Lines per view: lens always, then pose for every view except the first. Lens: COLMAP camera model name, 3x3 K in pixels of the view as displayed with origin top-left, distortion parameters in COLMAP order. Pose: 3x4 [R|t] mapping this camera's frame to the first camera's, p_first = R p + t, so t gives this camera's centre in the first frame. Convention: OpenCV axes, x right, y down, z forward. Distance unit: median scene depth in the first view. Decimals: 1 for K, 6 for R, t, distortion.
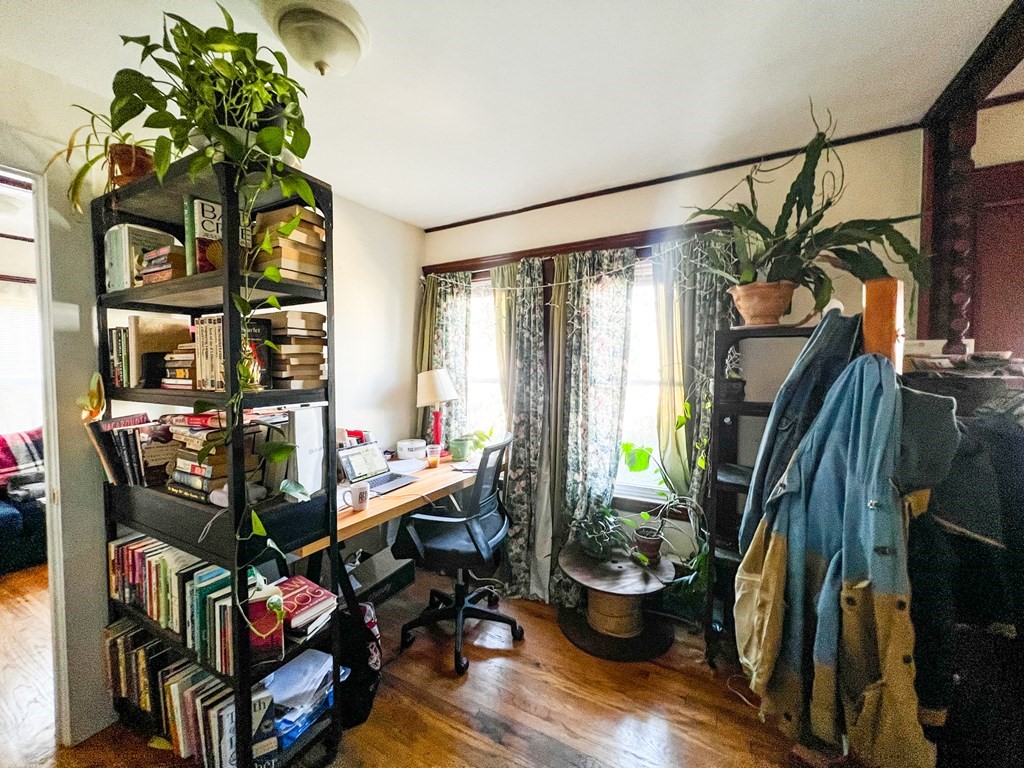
lens RADIAL K [[417.1, 0, 512.3], [0, 417.1, 385.3], [0, 0, 1]] dist [-0.003932, 0.000795]
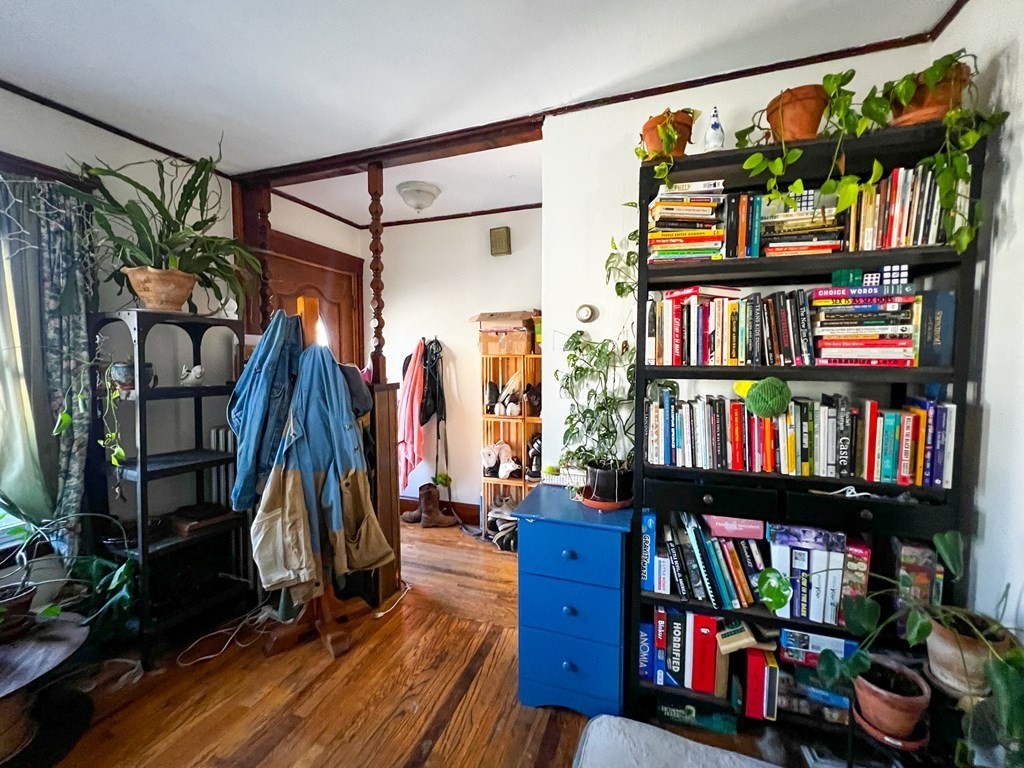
lens RADIAL K [[417.1, 0, 513.0], [0, 417.1, 377.7], [0, 0, 1]] dist [-0.003932, 0.000795]
pose [[-0.169223, -0.055375, 0.984021, -0.458151], [0.044627, 0.996966, 0.063778, -0.004753], [-0.984567, 0.054706, -0.166238, 0.263908]]
